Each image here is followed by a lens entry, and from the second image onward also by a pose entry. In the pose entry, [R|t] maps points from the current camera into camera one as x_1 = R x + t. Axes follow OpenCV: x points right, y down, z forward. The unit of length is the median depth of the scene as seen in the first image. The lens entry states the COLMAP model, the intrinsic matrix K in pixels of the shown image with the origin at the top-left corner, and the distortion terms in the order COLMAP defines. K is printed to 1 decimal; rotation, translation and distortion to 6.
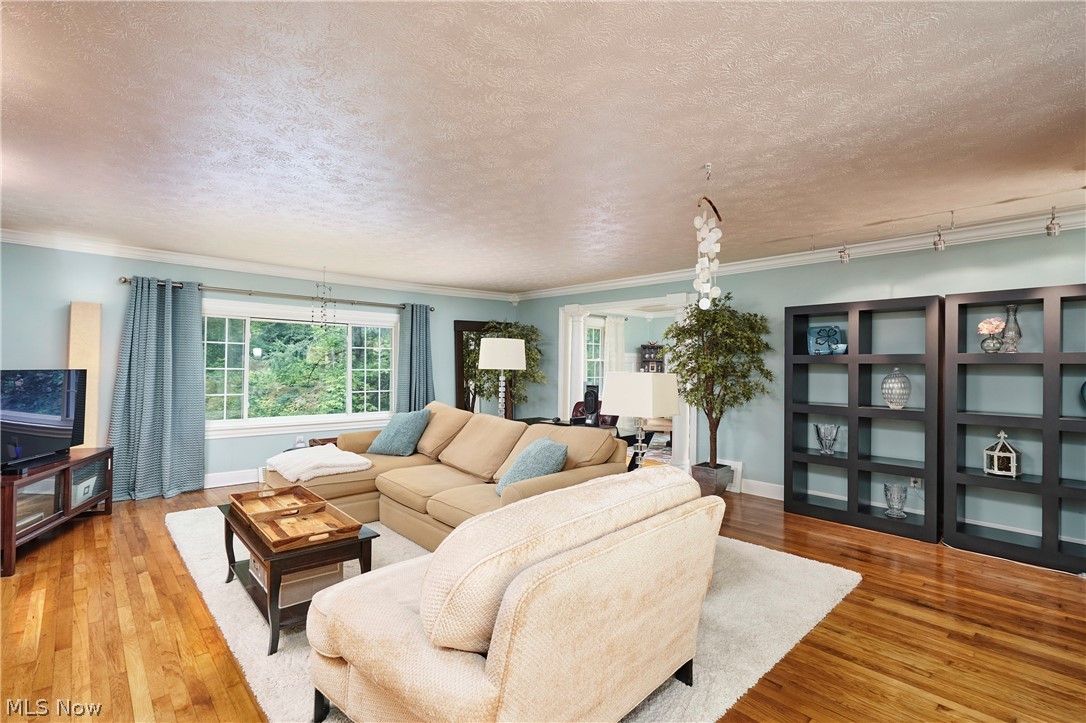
lens RADIAL K [[505.1, 0, 541.7], [0, 505.1, 357.9], [0, 0, 1]] dist [0.002106, -0.000419]
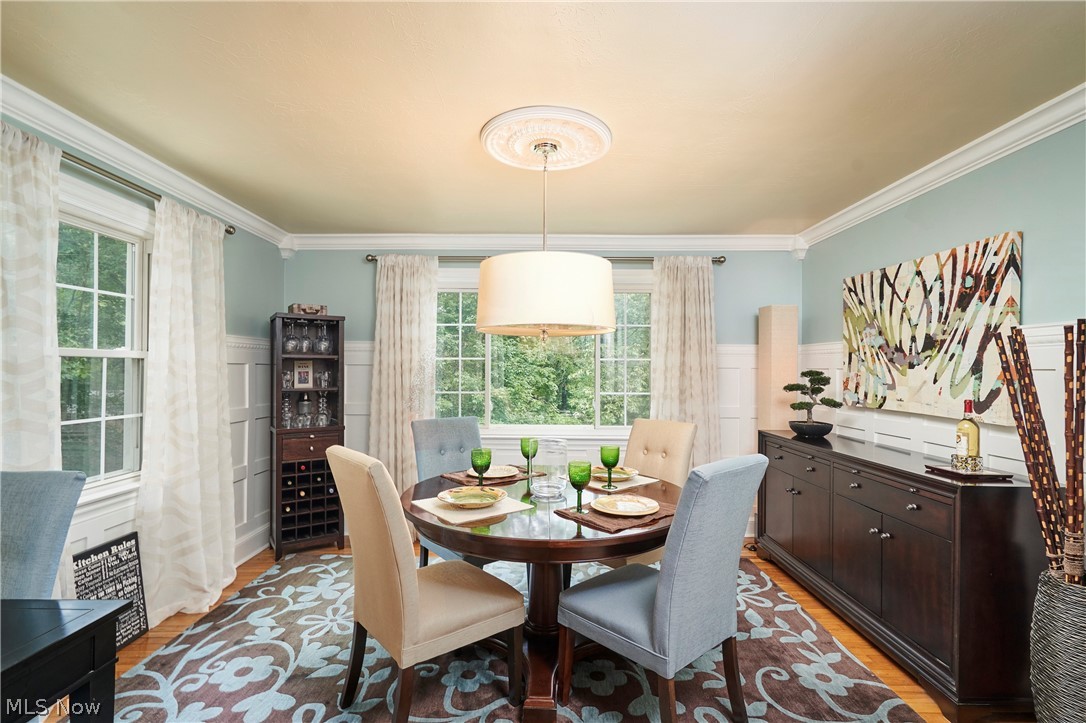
lens RADIAL K [[505.1, 0, 543.2], [0, 505.1, 366.2], [0, 0, 1]] dist [0.002106, -0.000419]
pose [[0.689261, -0.006897, 0.724480, 0.070876], [0.001646, 0.999967, 0.007953, 0.009205], [-0.724511, -0.004290, 0.689250, 0.639799]]
